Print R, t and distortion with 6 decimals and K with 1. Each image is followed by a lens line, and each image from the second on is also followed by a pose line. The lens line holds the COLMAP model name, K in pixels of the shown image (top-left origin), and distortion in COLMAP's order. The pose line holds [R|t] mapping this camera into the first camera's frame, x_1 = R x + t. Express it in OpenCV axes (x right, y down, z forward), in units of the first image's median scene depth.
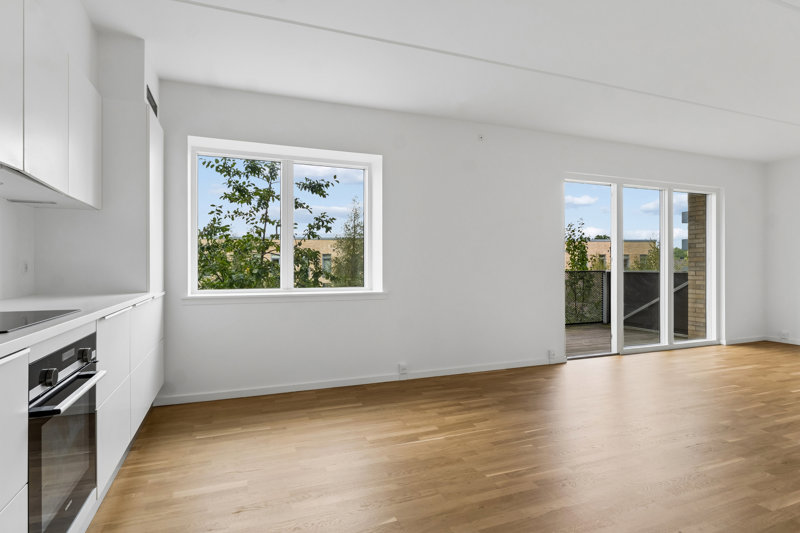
lens RADIAL K [[436.4, 0, 410.2], [0, 436.4, 266.2], [0, 0, 1]] dist [0.003357, 0.000822]
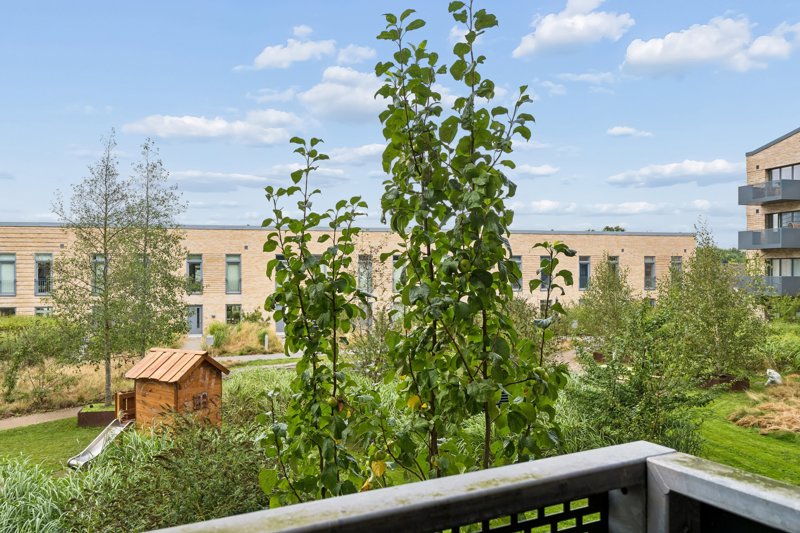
lens RADIAL K [[634.5, 0, 400.0], [0, 634.5, 266.5], [0, 0, 1]] dist [0.002744, 0.000685]
pose [[0.995943, -0.002691, 0.089946, 0.581835], [0.003787, 0.999921, -0.012012, -0.023883], [-0.089906, 0.012304, 0.995874, 1.327631]]
